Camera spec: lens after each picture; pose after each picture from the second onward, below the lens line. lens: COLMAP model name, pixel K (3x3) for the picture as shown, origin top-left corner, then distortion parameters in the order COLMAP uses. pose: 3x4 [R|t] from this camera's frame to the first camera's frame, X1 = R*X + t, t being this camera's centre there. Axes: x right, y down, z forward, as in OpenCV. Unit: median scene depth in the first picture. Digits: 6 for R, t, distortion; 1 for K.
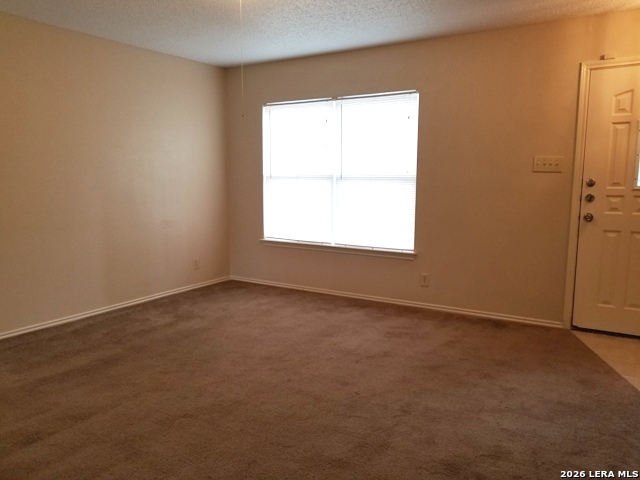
lens RADIAL K [[531.9, 0, 320.0], [0, 531.9, 240.0], [0, 0, 1]] dist [0.007401, -0.000228]
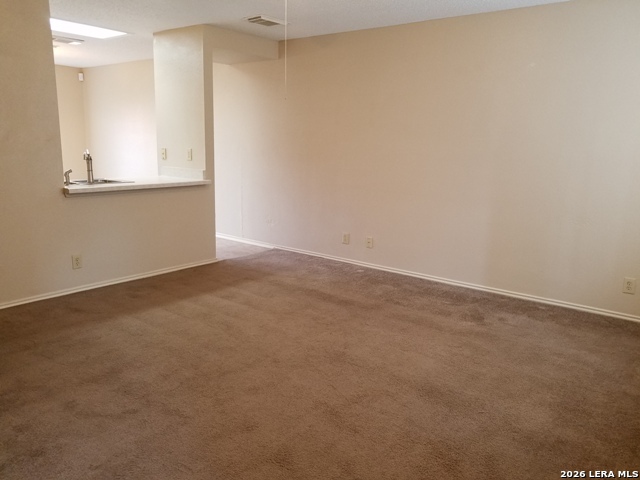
lens RADIAL K [[505.4, 0, 297.2], [0, 505.4, 245.1], [0, 0, 1]] dist [0.005066, 0.002114]
pose [[-0.166145, 0.195103, -0.966608, 0.677835], [-0.143114, 0.965083, 0.219394, -0.129671], [0.975661, 0.174786, -0.132421, 0.964317]]
